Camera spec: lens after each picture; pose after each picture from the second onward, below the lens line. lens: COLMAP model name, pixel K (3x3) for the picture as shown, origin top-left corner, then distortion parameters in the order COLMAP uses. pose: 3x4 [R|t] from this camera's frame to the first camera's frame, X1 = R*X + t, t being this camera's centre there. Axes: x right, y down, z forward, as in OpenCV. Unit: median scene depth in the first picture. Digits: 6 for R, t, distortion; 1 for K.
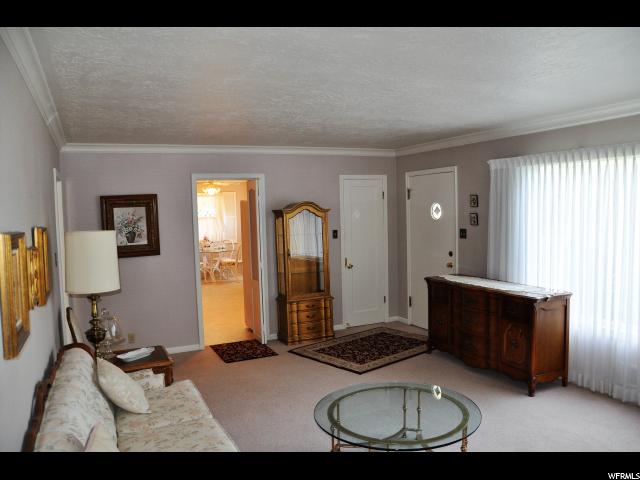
lens RADIAL K [[508.4, 0, 318.9], [0, 508.4, 242.3], [0, 0, 1]] dist [-0.124688, 0.077361]
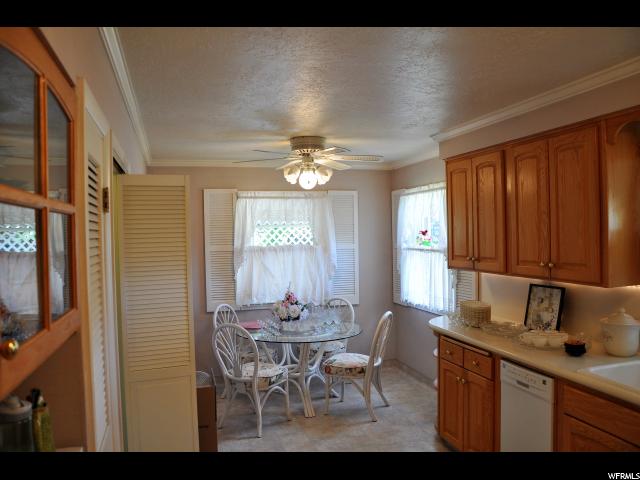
lens RADIAL K [[508.4, 0, 321.3], [0, 508.4, 239.0], [0, 0, 1]] dist [-0.124688, 0.077361]
pose [[0.989430, 0.003897, -0.144957, -0.140252], [-0.010418, 0.998966, -0.044252, -0.038338], [0.144634, 0.045295, 0.988448, 0.597895]]
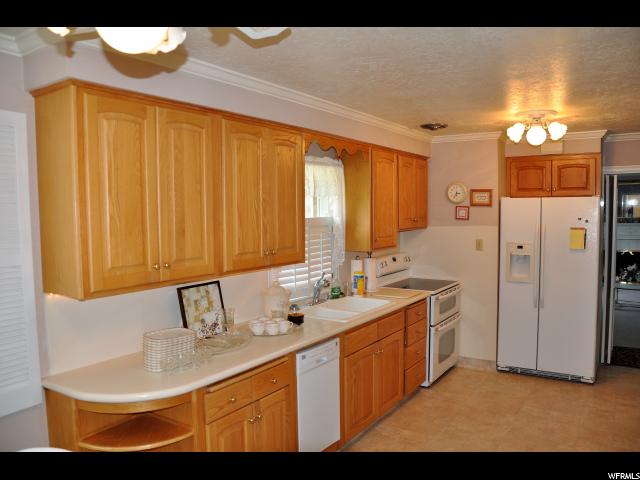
lens RADIAL K [[508.4, 0, 320.3], [0, 508.4, 241.2], [0, 0, 1]] dist [-0.124688, 0.077361]
pose [[-0.526077, -0.021821, 0.850157, -0.402700], [0.081953, 0.993718, 0.076218, -0.075997], [-0.846479, 0.109769, -0.520984, 1.228910]]
